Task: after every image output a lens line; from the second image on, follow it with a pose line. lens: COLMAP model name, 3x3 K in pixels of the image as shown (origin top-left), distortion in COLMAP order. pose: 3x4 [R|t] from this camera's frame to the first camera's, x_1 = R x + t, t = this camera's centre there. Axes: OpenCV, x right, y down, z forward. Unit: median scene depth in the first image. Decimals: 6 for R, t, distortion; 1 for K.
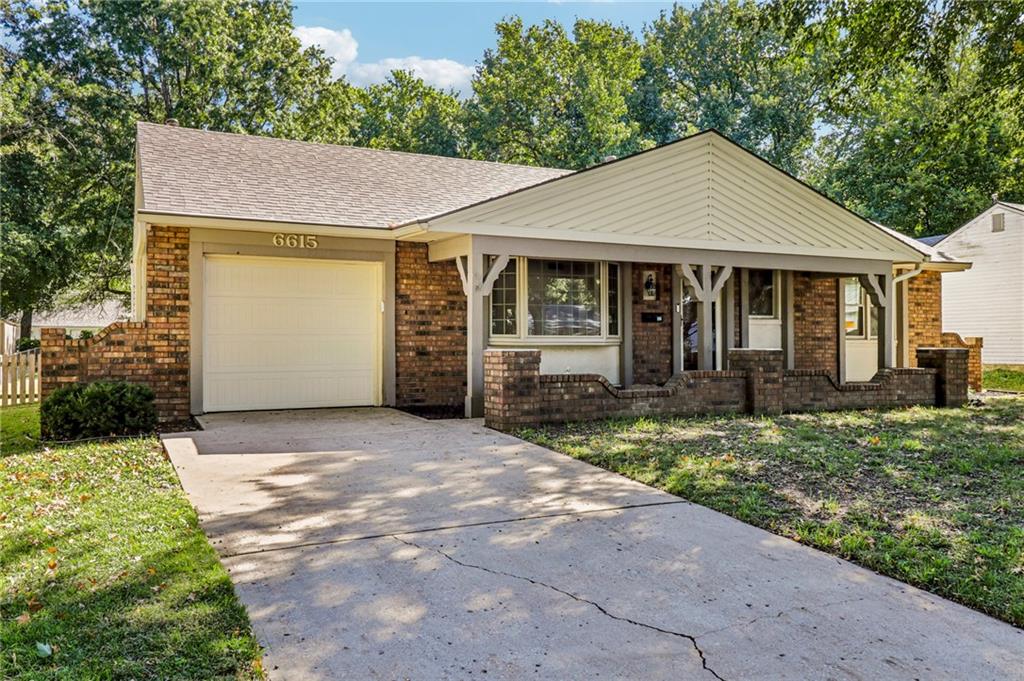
lens RADIAL K [[801.5, 0, 512.0], [0, 801.5, 340.5], [0, 0, 1]] dist [0.043179, -0.000750]
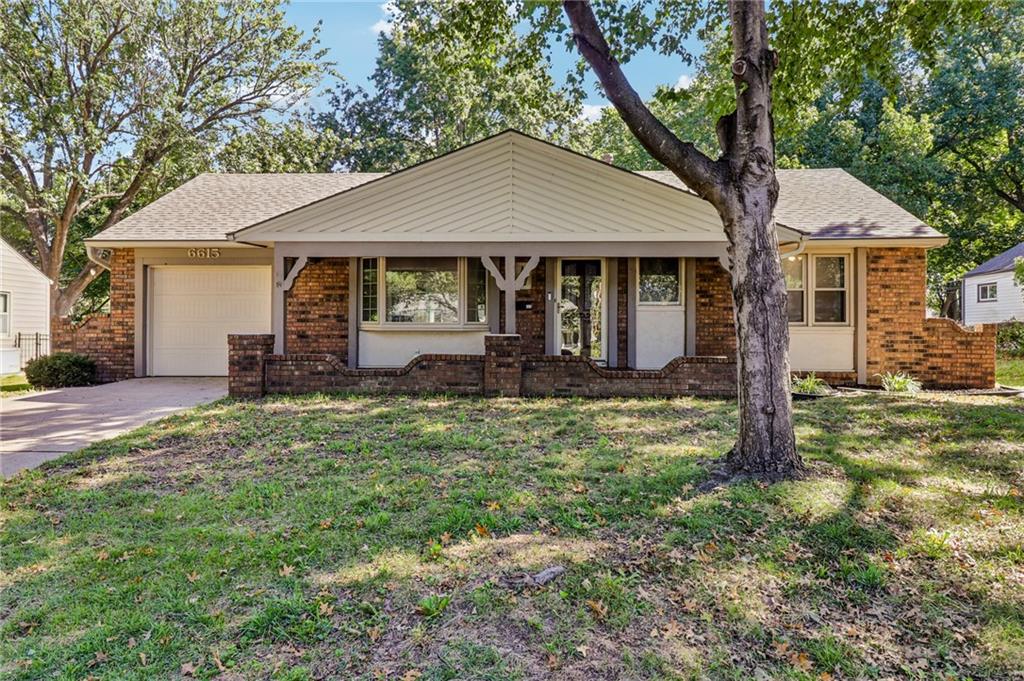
lens RADIAL K [[702.4, 0, 516.1], [0, 702.4, 334.9], [0, 0, 1]] dist [0.008585, -0.000611]
pose [[0.882494, 0.007777, -0.470260, 0.710949], [-0.001893, 0.999914, 0.012983, -0.001310], [0.470320, -0.010567, 0.882433, 0.181373]]
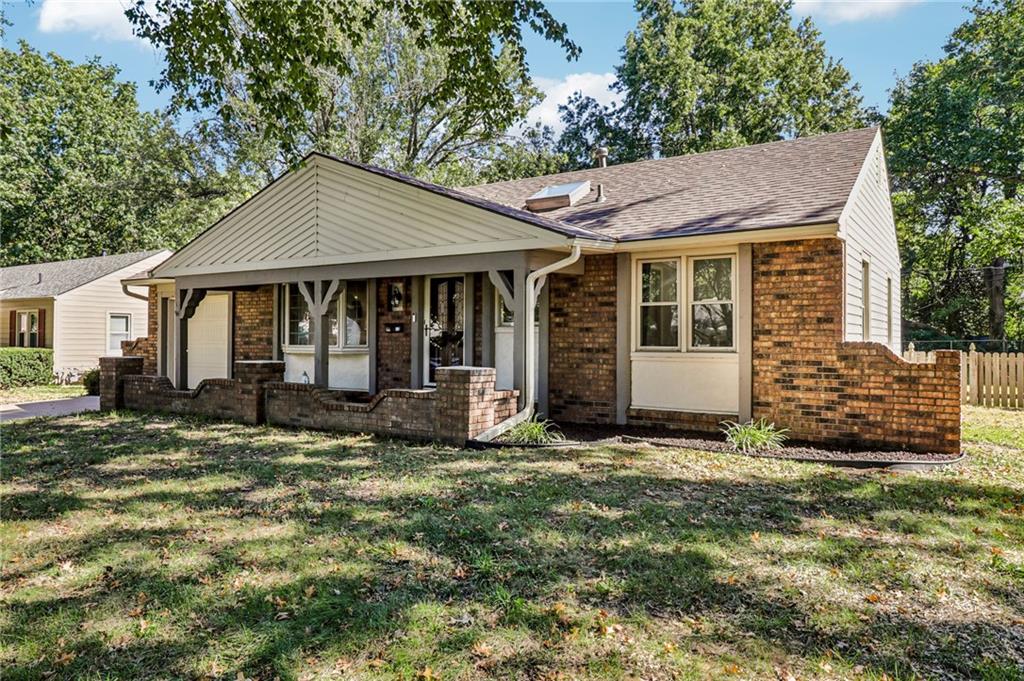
lens RADIAL K [[717.9, 0, 512.0], [0, 717.9, 340.5], [0, 0, 1]] dist [0.010049, 0.001285]
pose [[0.517243, 0.004959, -0.855824, 1.217634], [0.003044, 0.999966, 0.007634, -0.021992], [0.855833, -0.006554, 0.517211, 0.750525]]
